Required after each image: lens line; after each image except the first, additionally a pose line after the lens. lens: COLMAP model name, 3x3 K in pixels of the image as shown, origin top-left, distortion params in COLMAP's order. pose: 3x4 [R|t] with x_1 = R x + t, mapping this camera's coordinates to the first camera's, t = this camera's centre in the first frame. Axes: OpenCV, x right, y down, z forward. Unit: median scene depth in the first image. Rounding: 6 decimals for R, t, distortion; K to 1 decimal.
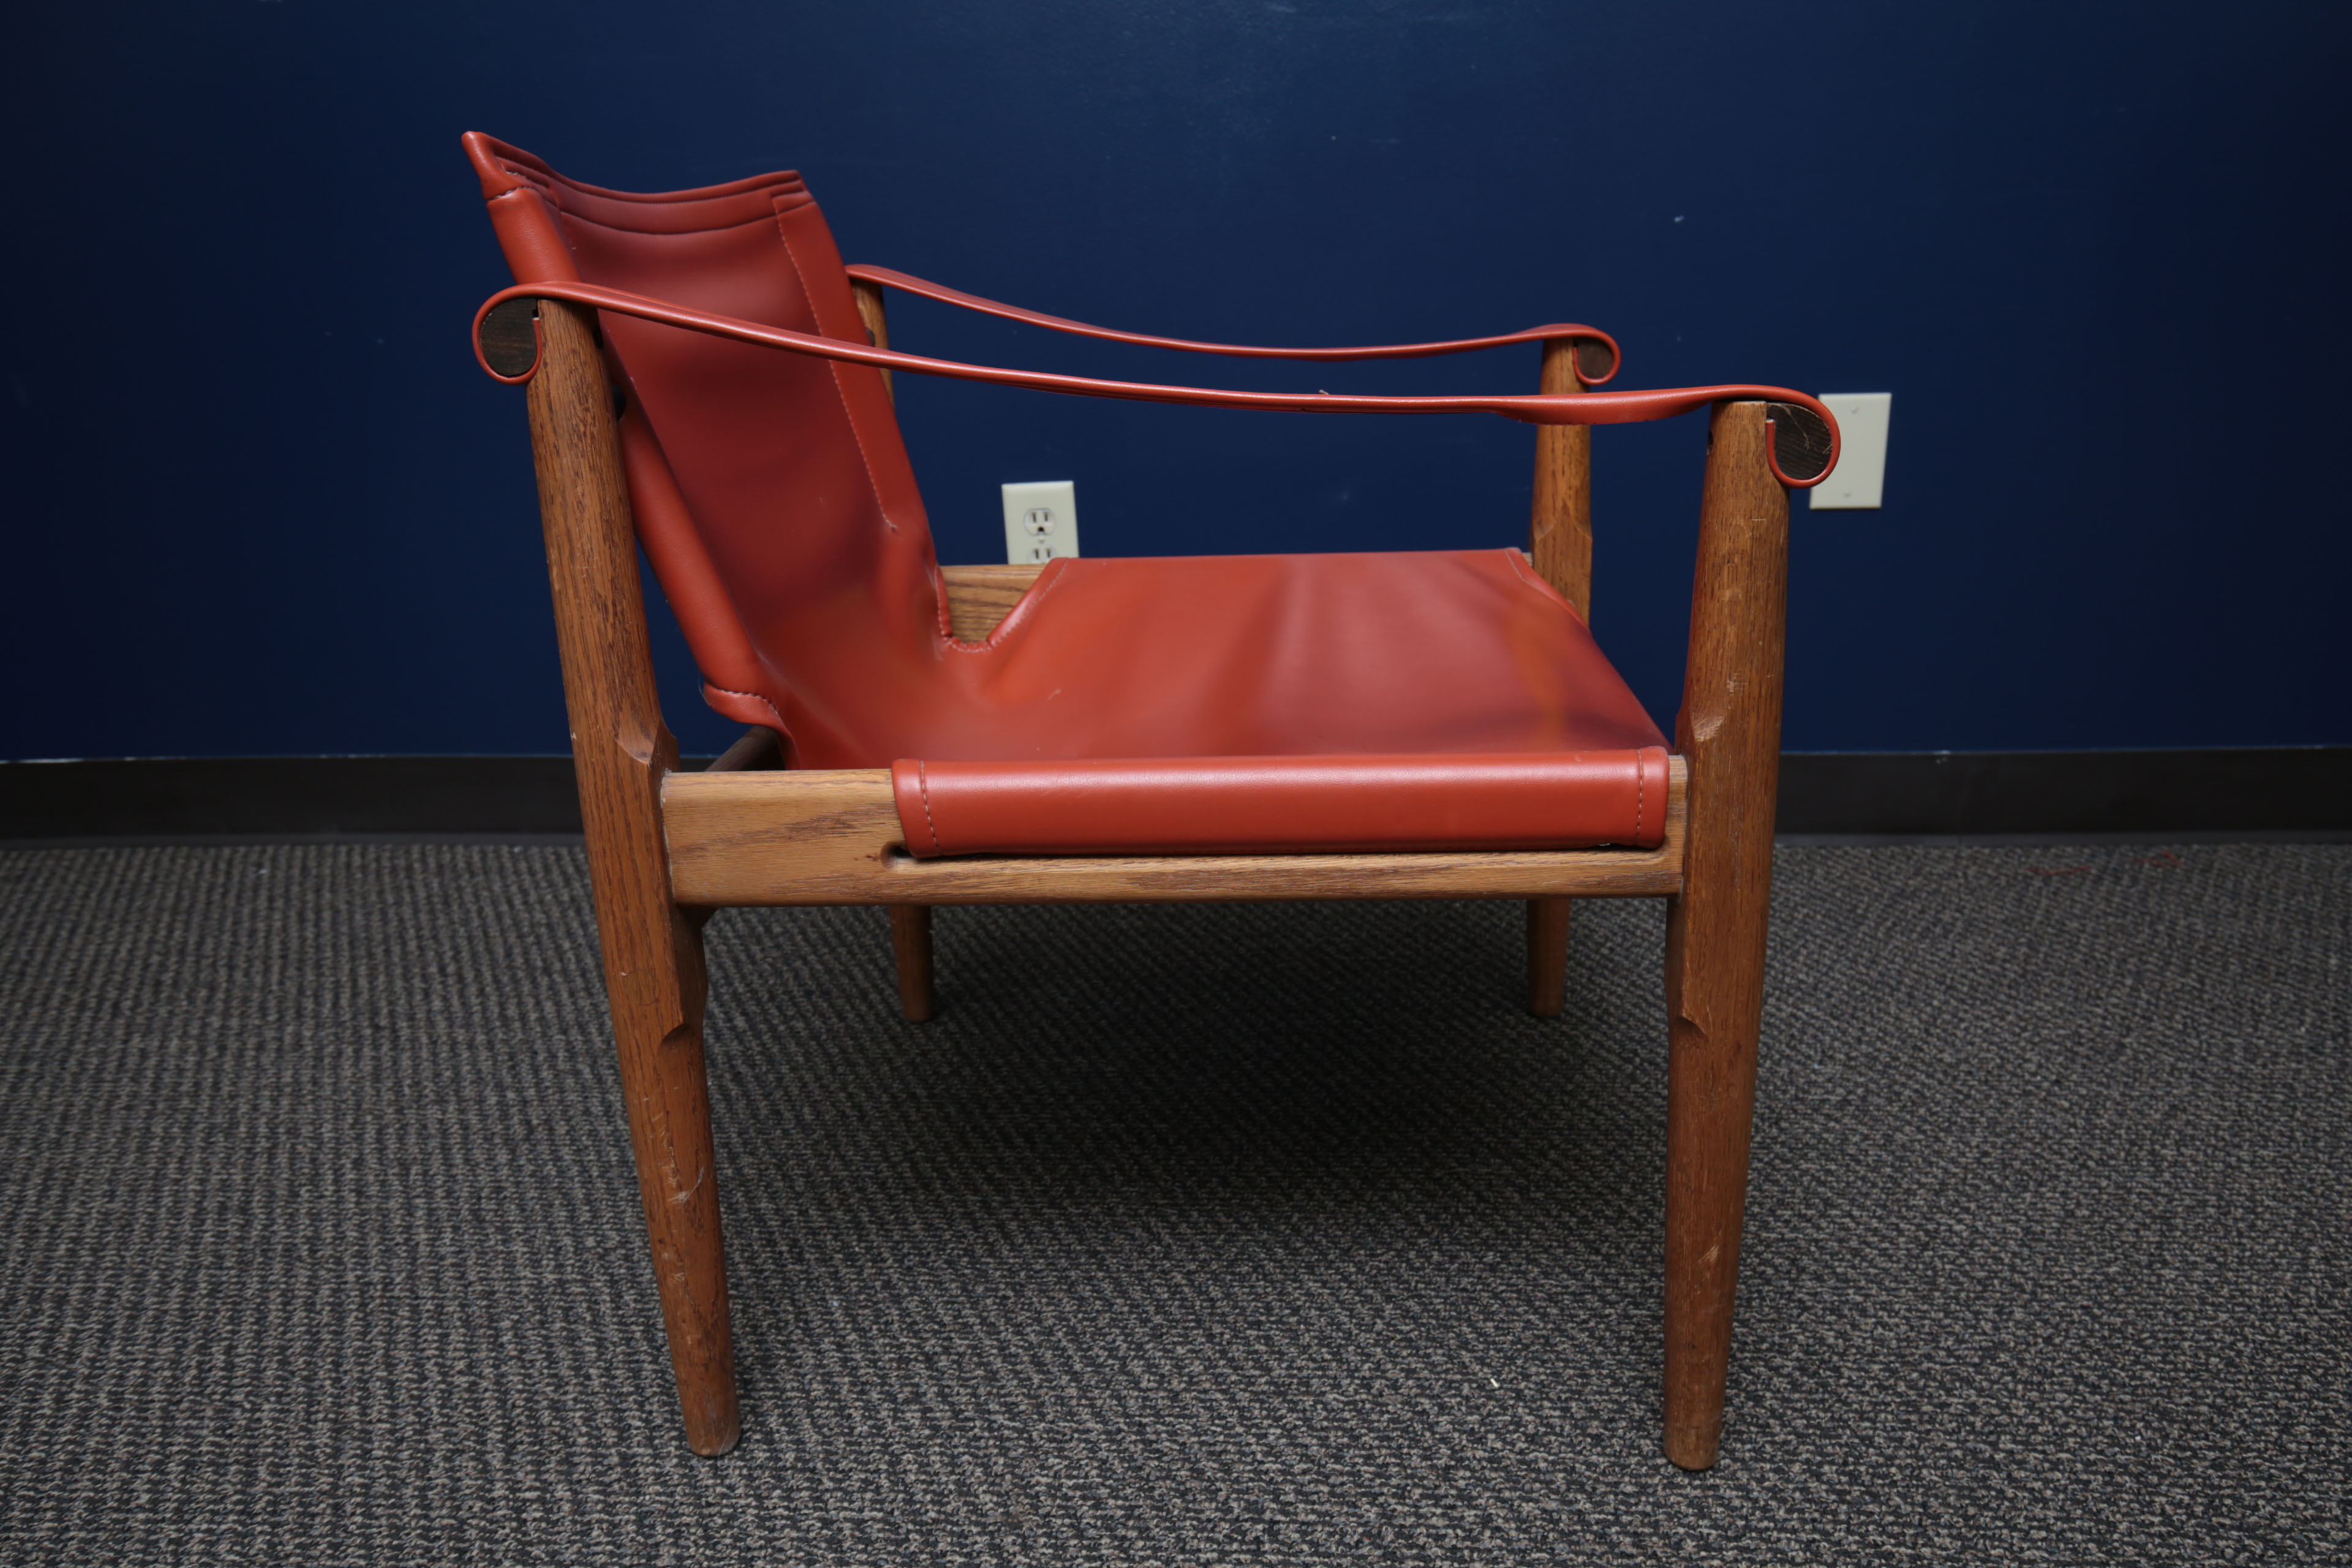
lens RADIAL K [[1728.7, 0, 1186.2], [0, 1728.7, 786.3], [0, 0, 1]] dist [0.004887, 0.010722]
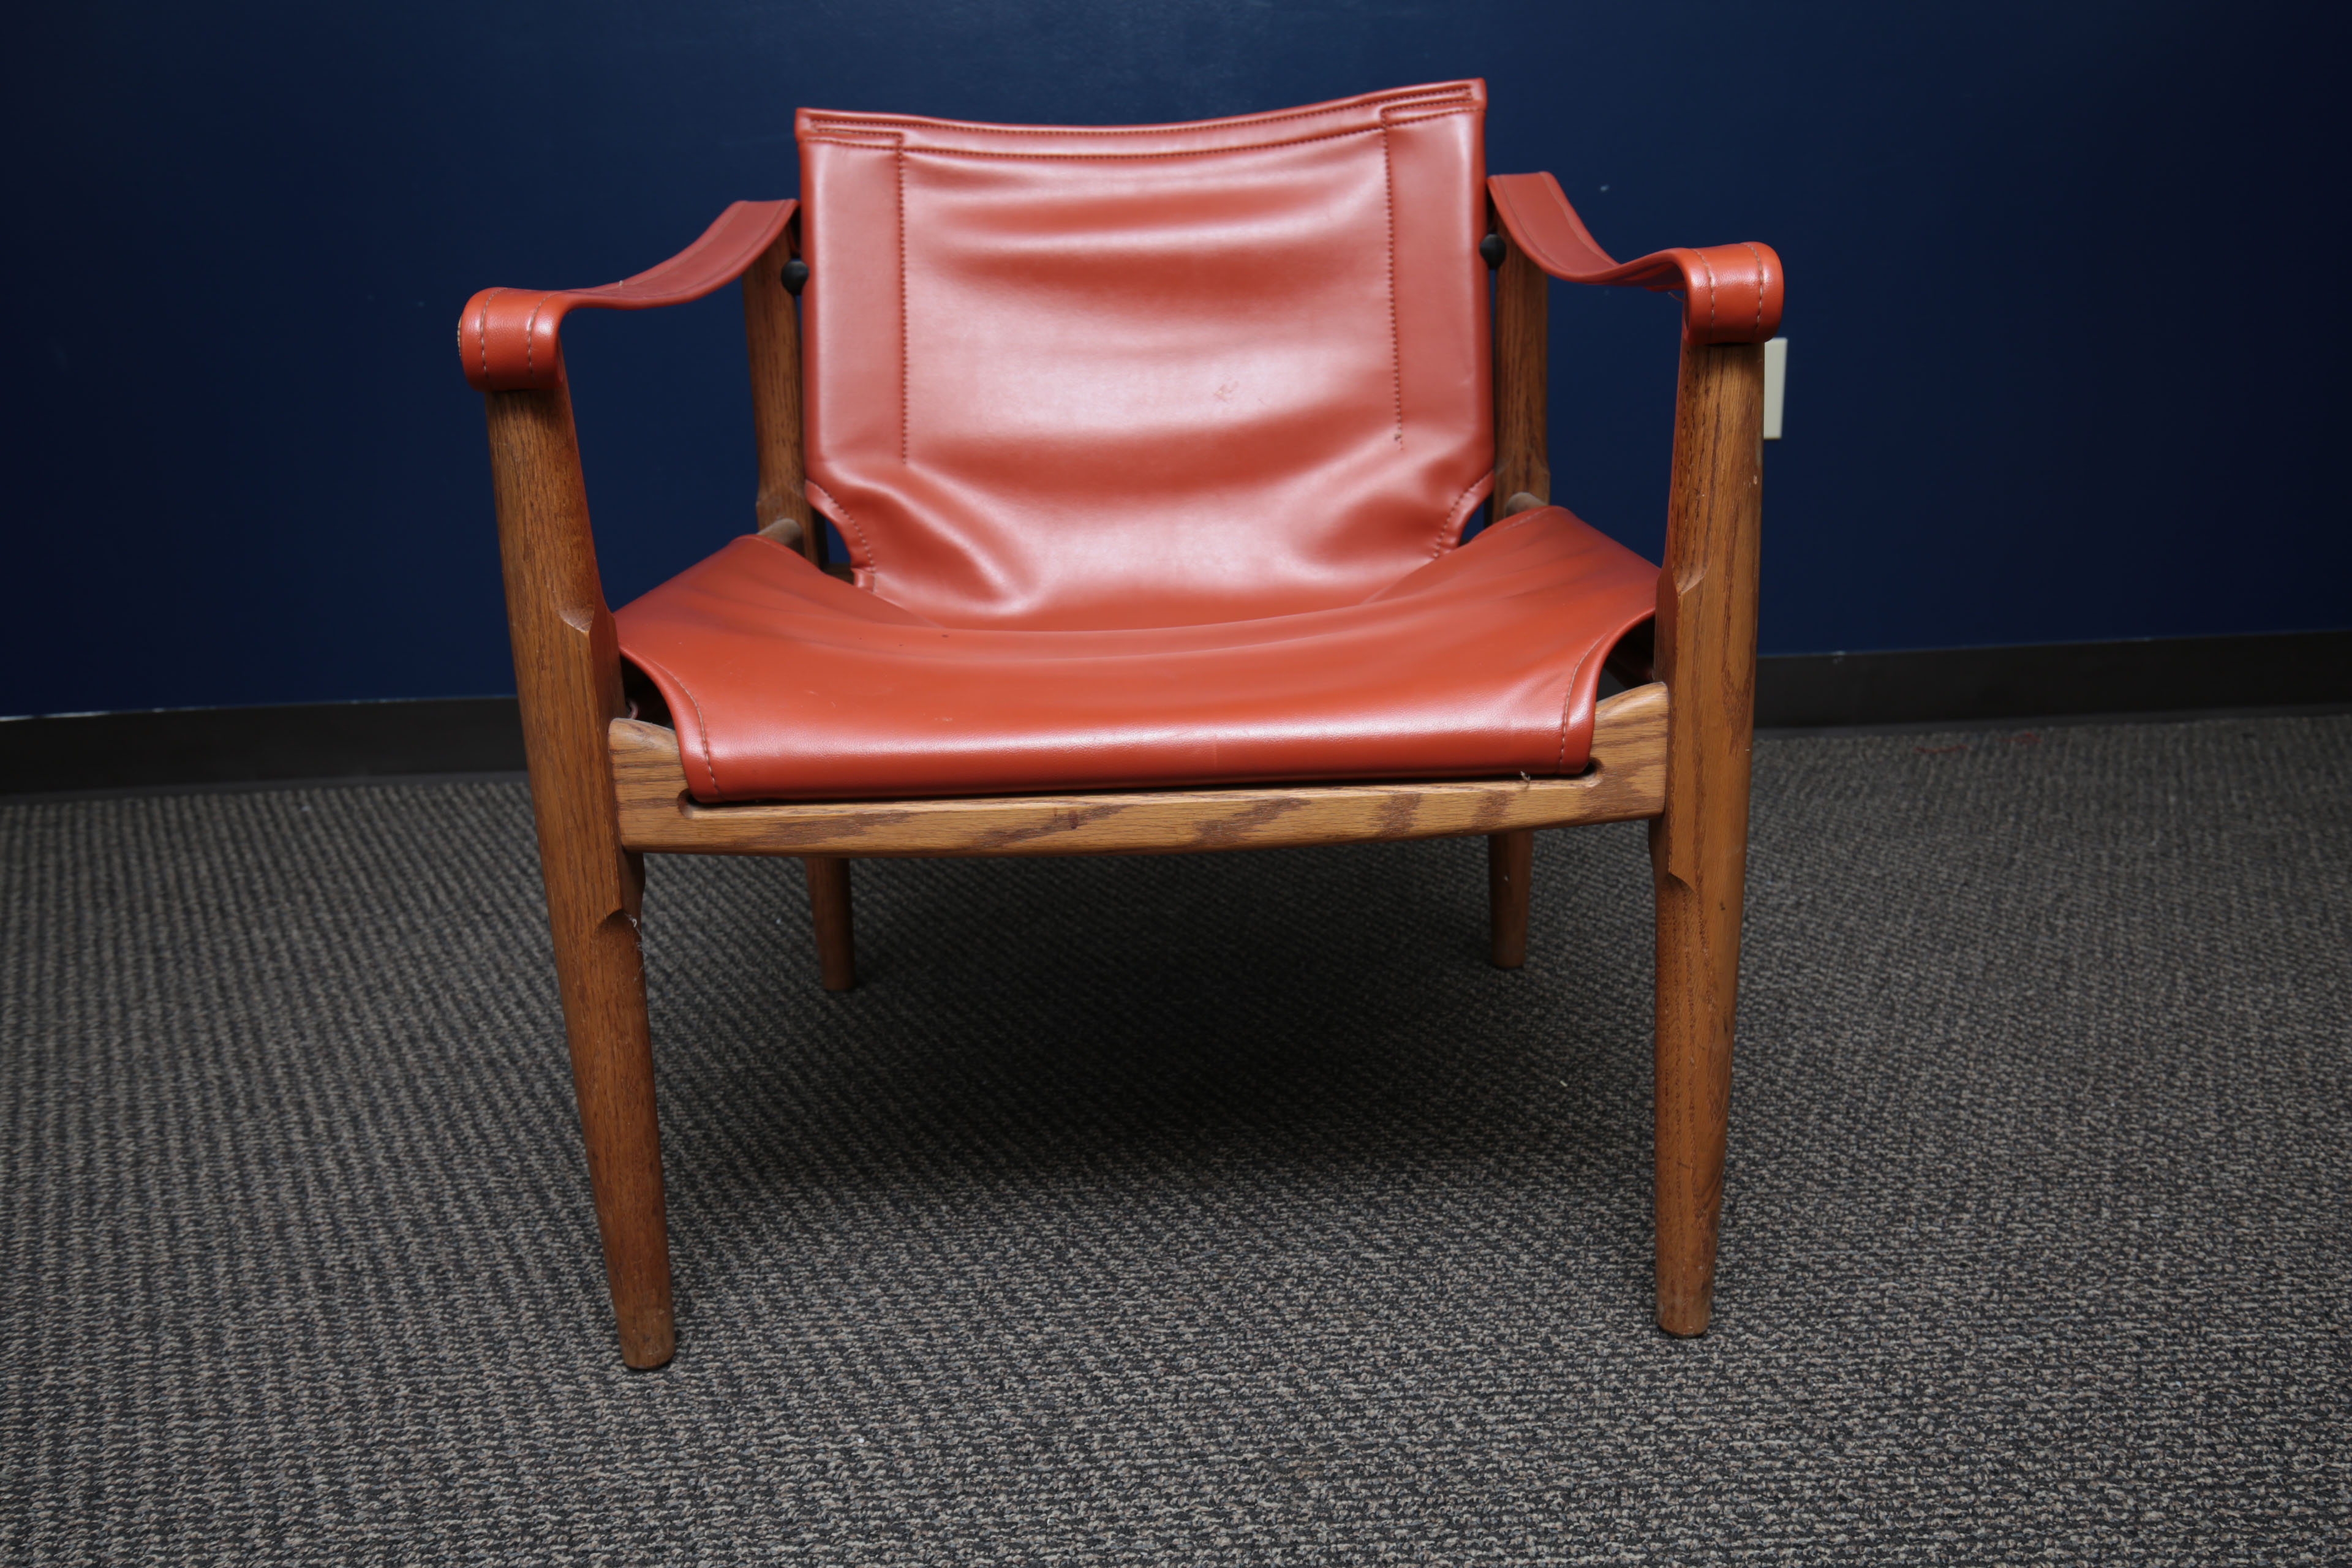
lens RADIAL K [[1782.9, 0, 1176.4], [0, 1782.9, 788.7], [0, 0, 1]] dist [0.006763, 0.009386]
pose [[0.994975, -0.029881, 0.095566, -0.203729], [0.032700, 0.999071, -0.028070, 0.155855], [-0.094638, 0.031054, 0.995027, -0.235413]]
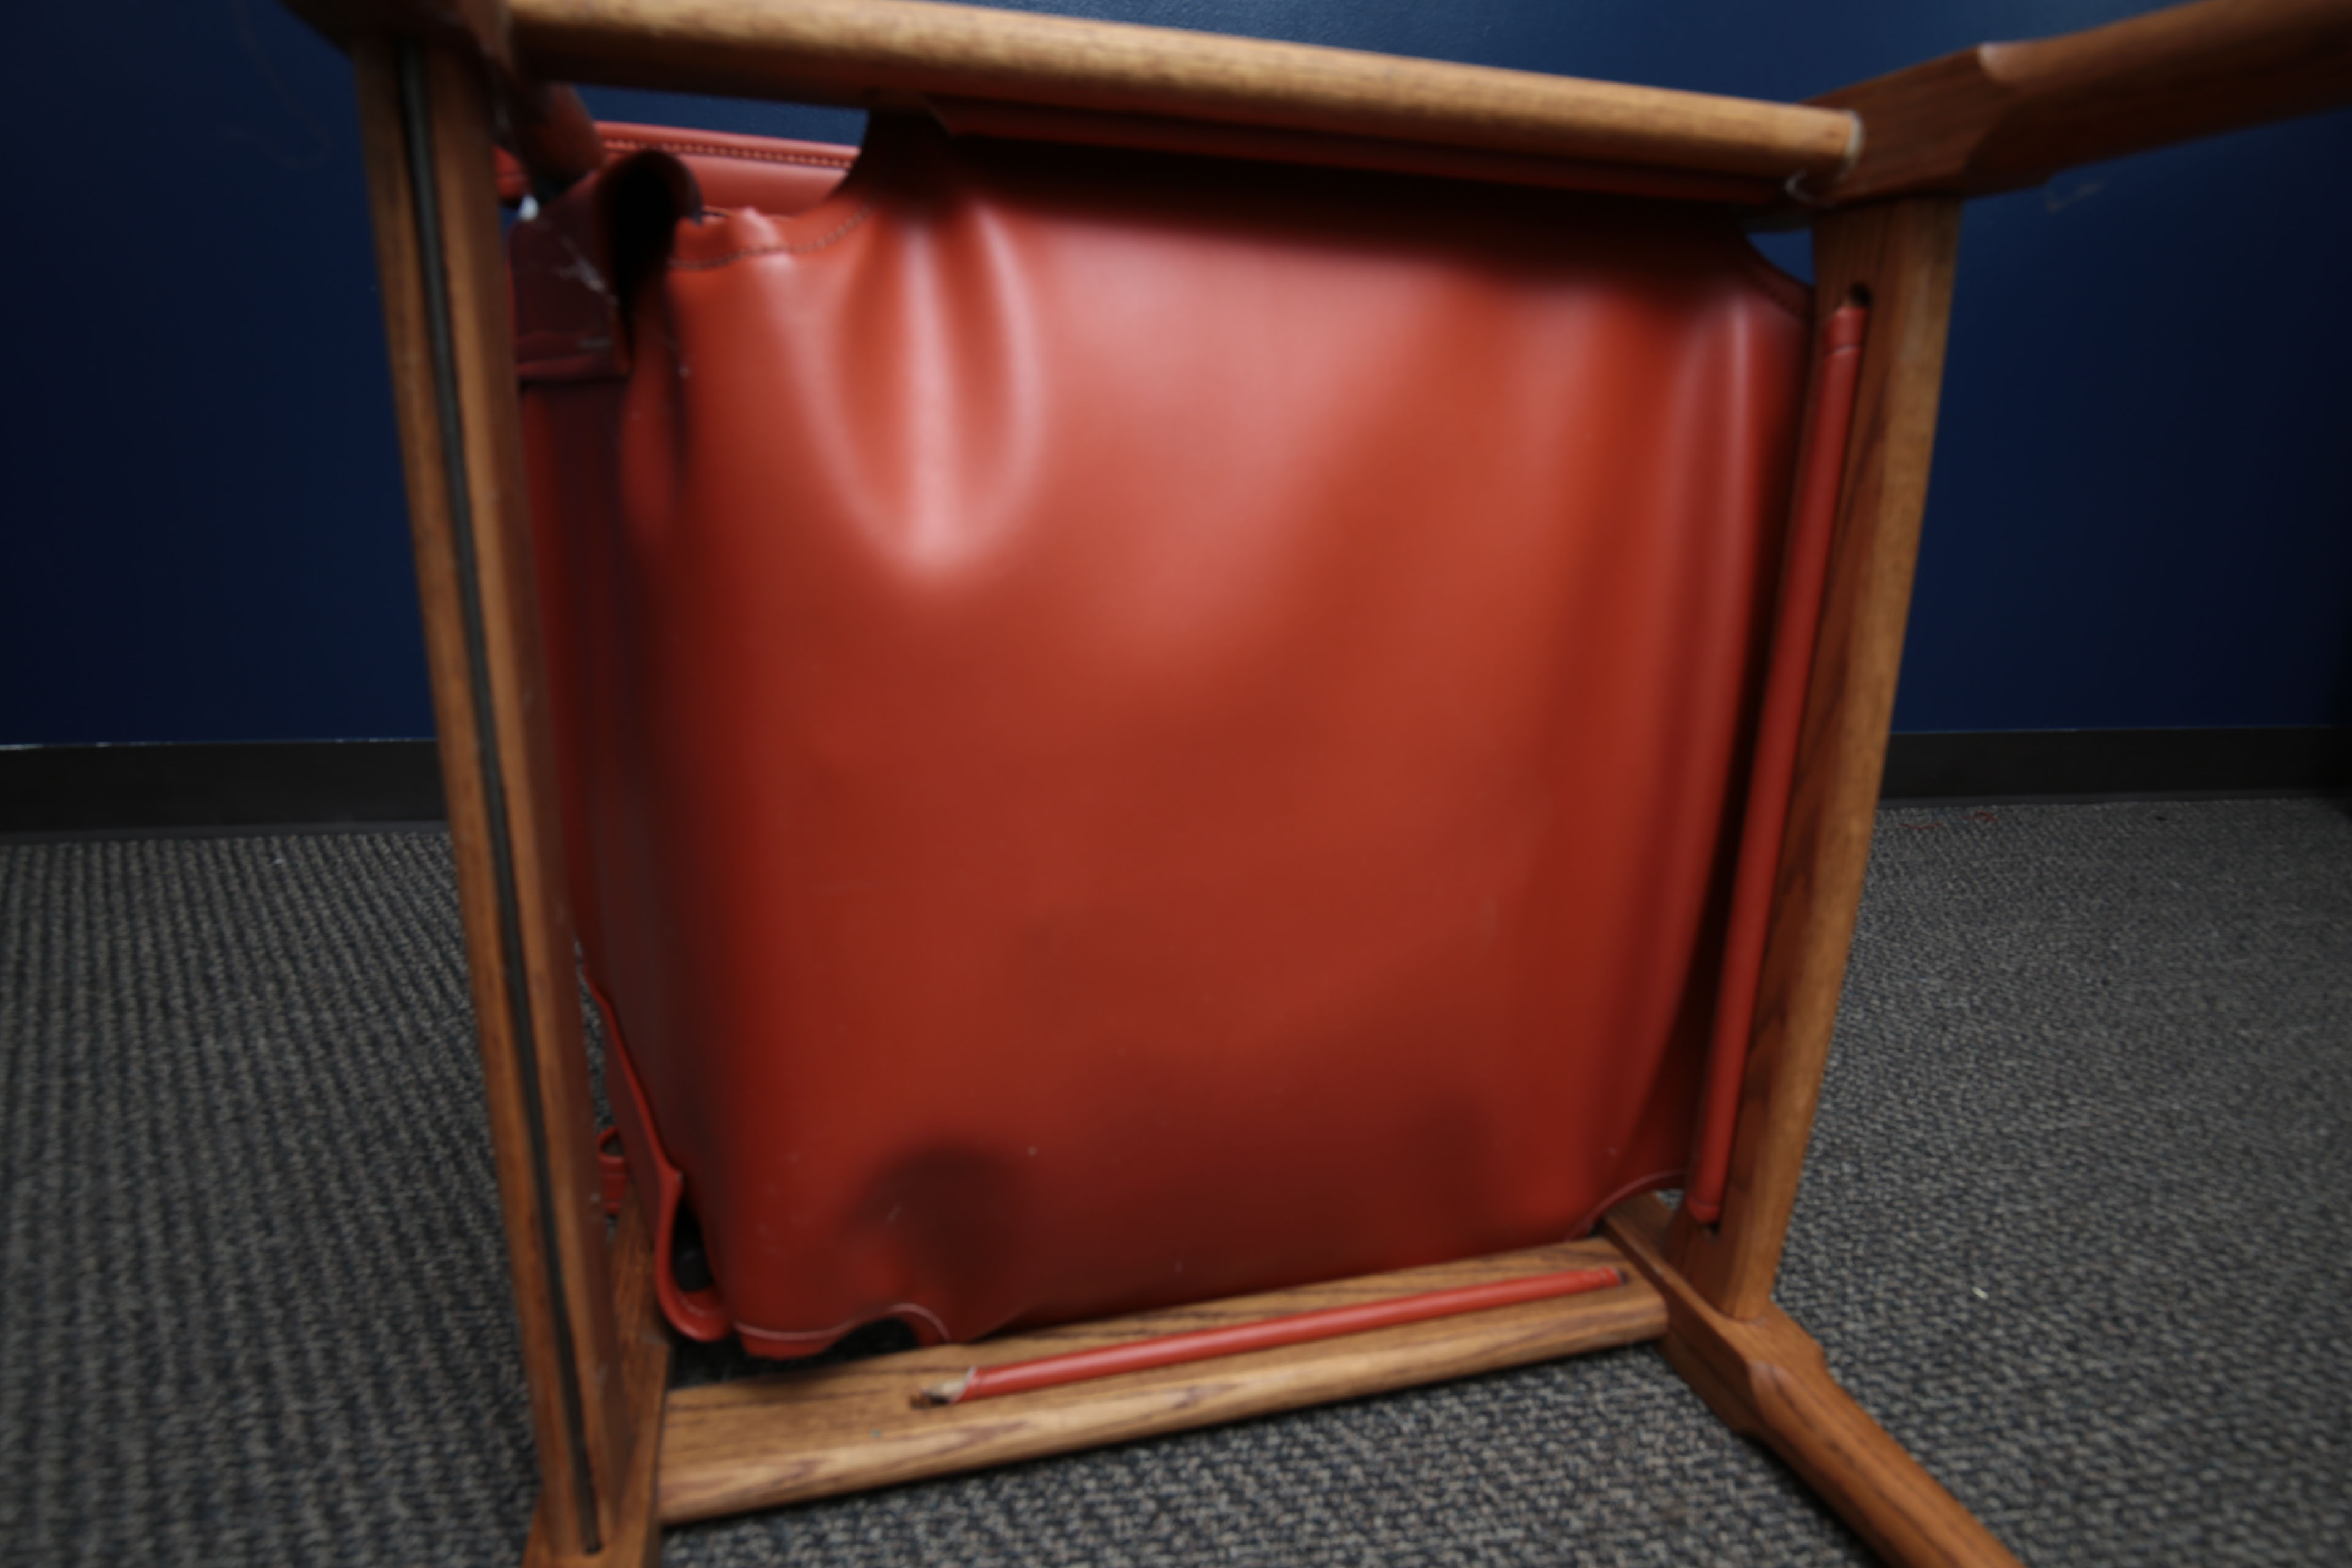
lens RADIAL K [[1299.8, 0, 1181.2], [0, 1299.8, 798.7], [0, 0, 1]] dist [-0.018721, 0.006602]
pose [[0.968476, -0.009863, 0.248910, -0.431562], [0.014999, 0.999712, -0.018745, 0.065798], [-0.248653, 0.021888, 0.968345, 0.377487]]
